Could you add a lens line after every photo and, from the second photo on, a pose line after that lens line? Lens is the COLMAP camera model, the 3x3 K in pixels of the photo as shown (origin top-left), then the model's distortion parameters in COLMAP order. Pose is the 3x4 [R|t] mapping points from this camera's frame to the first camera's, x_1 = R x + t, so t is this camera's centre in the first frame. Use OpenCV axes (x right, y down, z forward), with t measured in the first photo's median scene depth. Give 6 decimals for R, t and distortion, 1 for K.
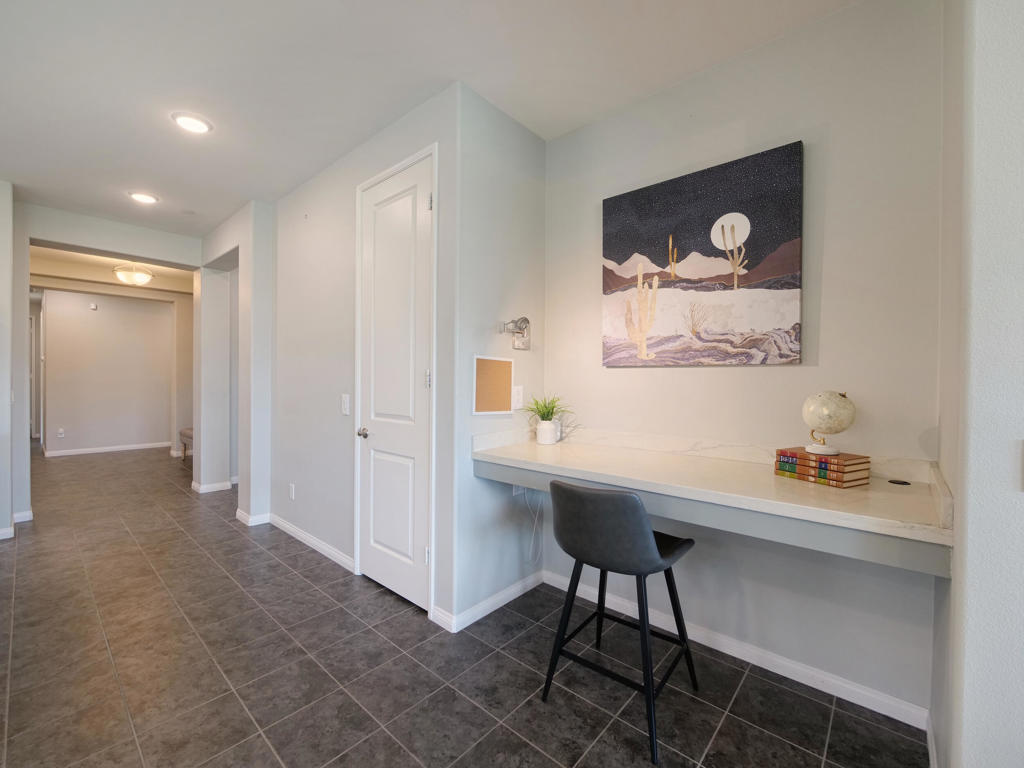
lens RADIAL K [[431.6, 0, 510.7], [0, 431.6, 383.8], [0, 0, 1]] dist [-0.010537, 0.000345]
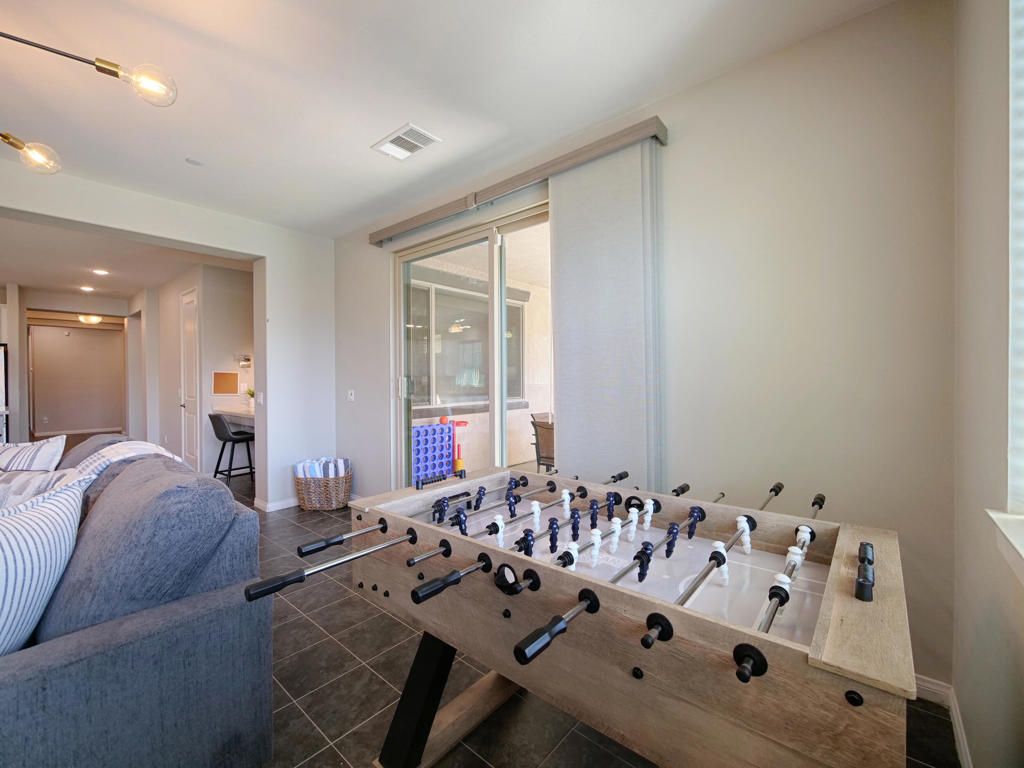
lens RADIAL K [[431.6, 0, 512.8], [0, 431.6, 381.6], [0, 0, 1]] dist [-0.010537, 0.000345]
pose [[0.999738, -0.014033, 0.018057, 1.053109], [0.014132, 0.999886, -0.005357, 0.022241], [-0.017979, 0.005611, 0.999823, -0.989811]]
